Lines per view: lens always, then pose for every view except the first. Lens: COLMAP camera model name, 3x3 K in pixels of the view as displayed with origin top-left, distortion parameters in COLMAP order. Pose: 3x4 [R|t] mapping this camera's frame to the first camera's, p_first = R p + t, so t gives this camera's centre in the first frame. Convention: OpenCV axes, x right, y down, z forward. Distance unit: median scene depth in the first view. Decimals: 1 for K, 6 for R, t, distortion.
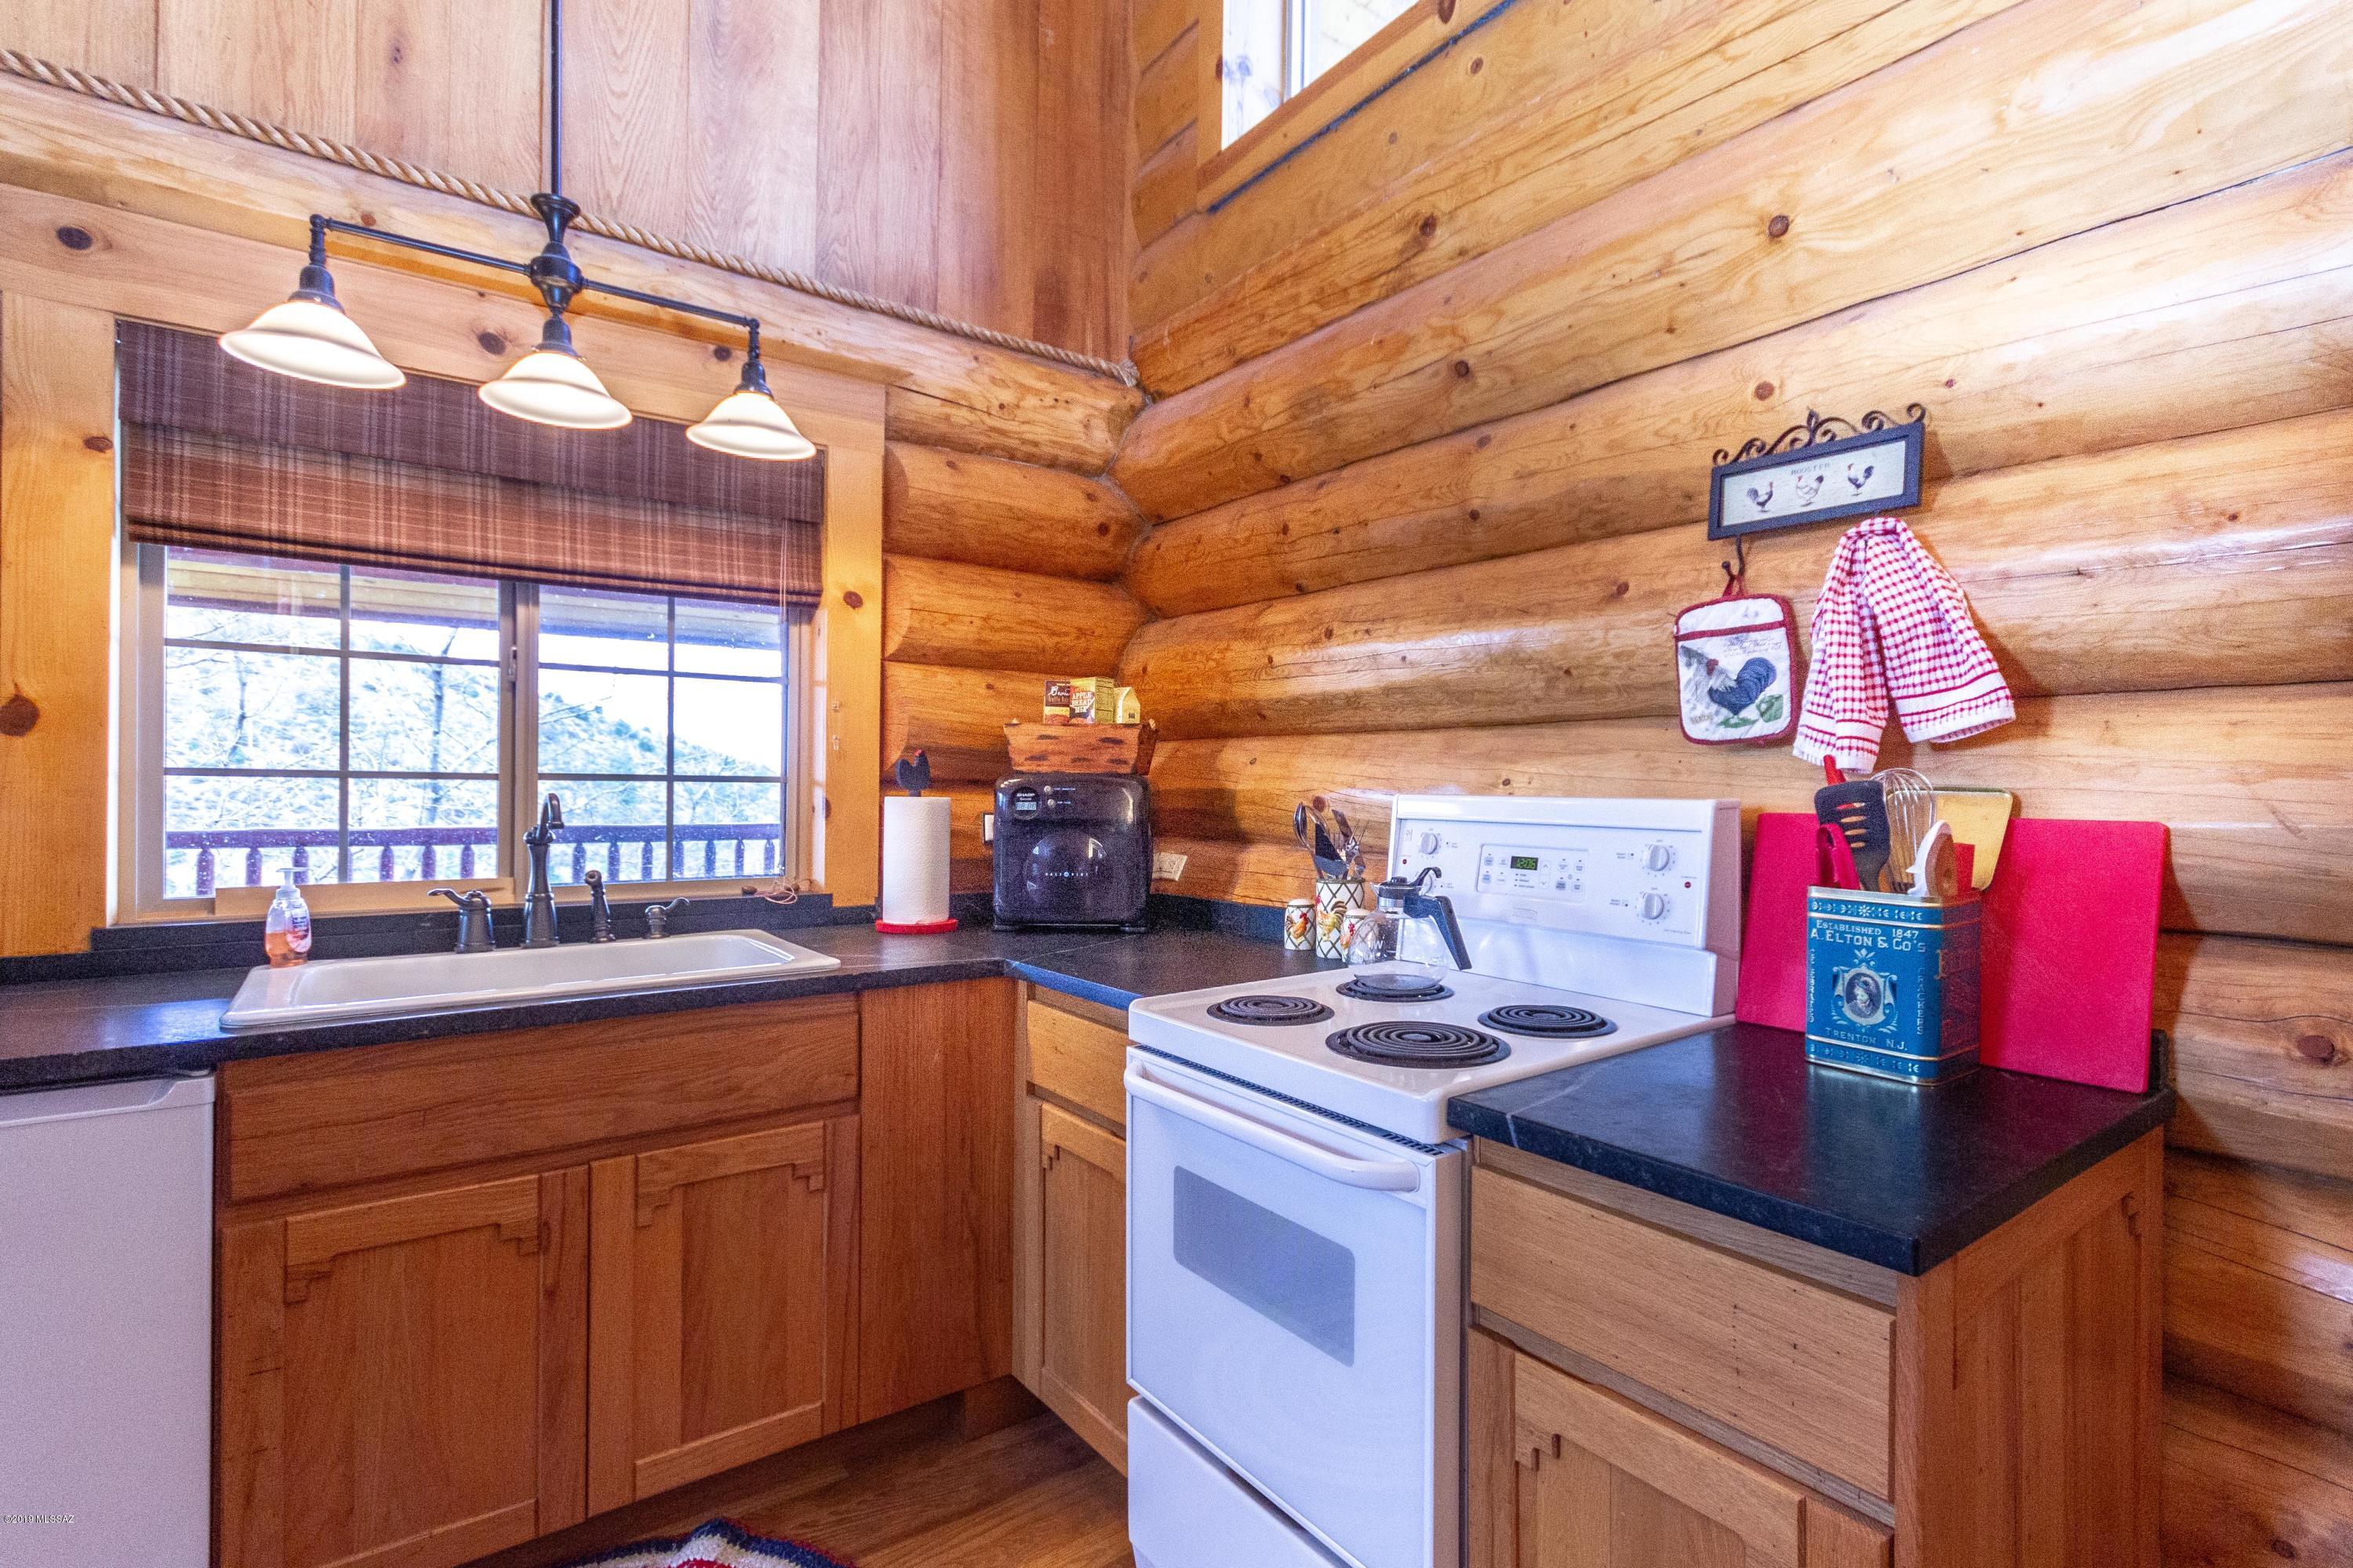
lens RADIAL K [[1136.9, 0, 1200.5], [0, 1136.9, 793.6], [0, 0, 1]] dist [0.003363, 0.000211]
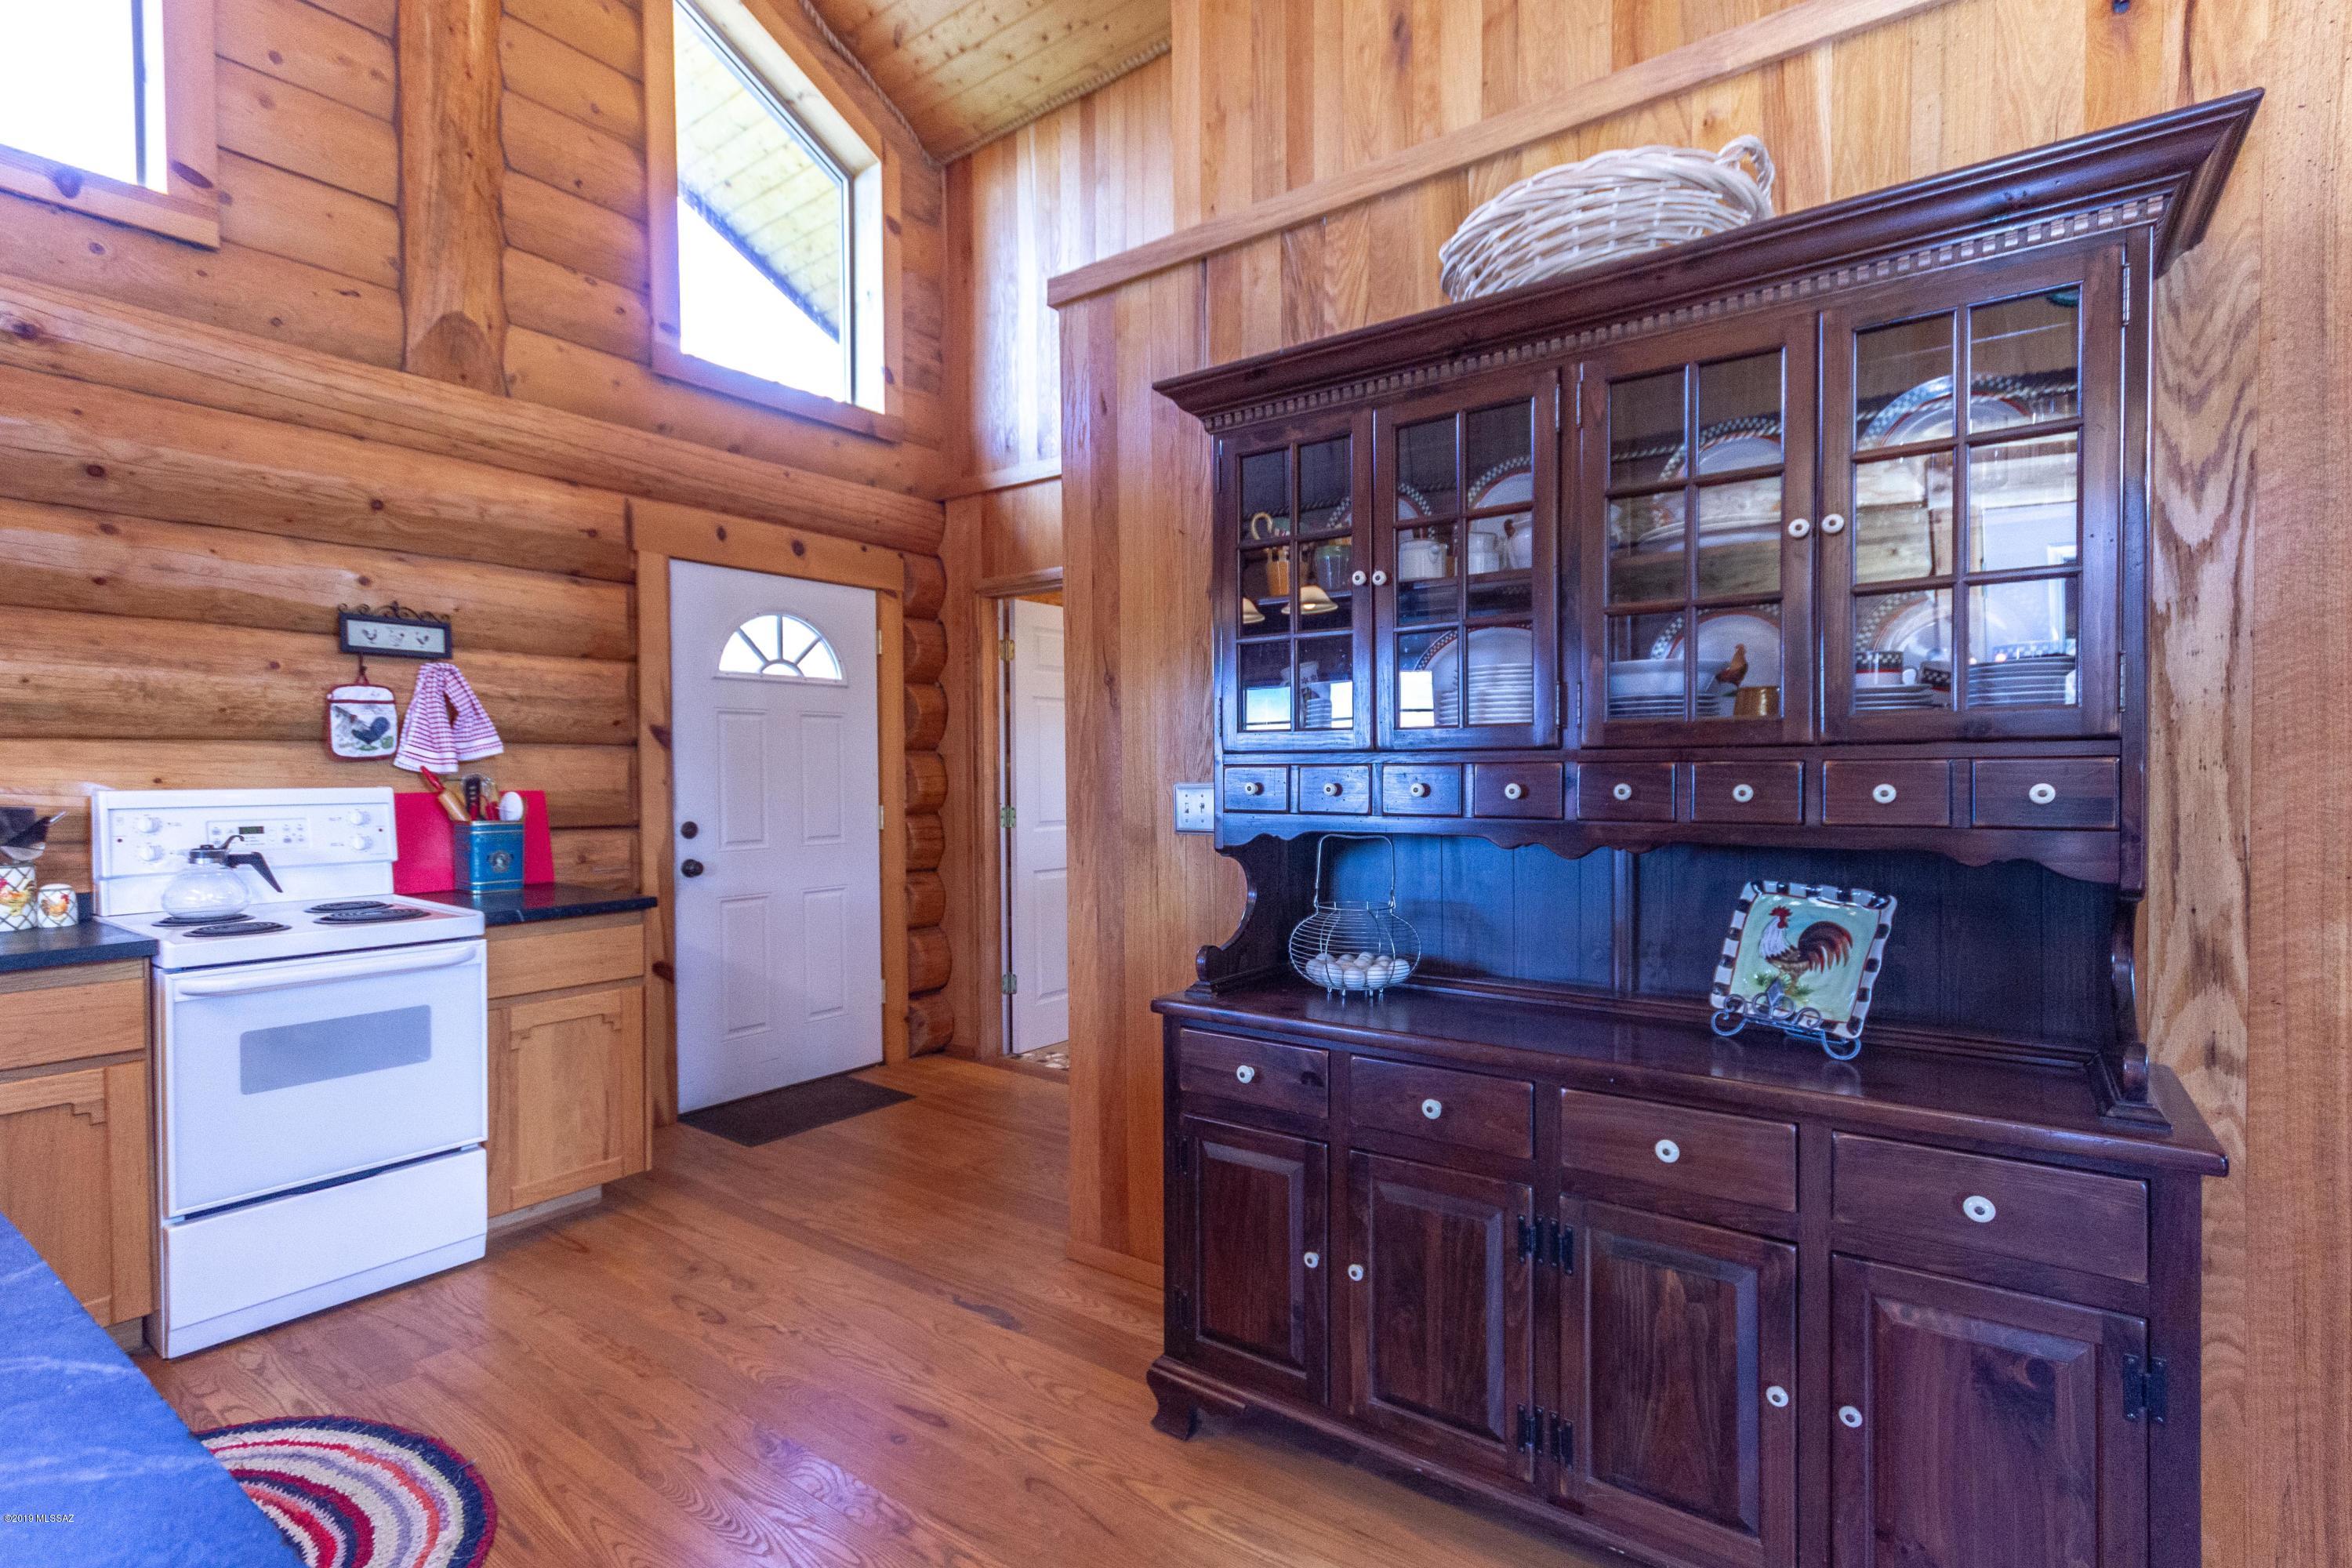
lens RADIAL K [[1085.8, 0, 1194.9], [0, 1085.8, 794.2], [0, 0, 1]] dist [0.010327, 0.000092]
pose [[-0.317925, -0.026895, 0.947734, -1.747814], [0.010601, 0.999434, 0.031918, -0.027485], [-0.948057, 0.020195, -0.317460, 0.237326]]
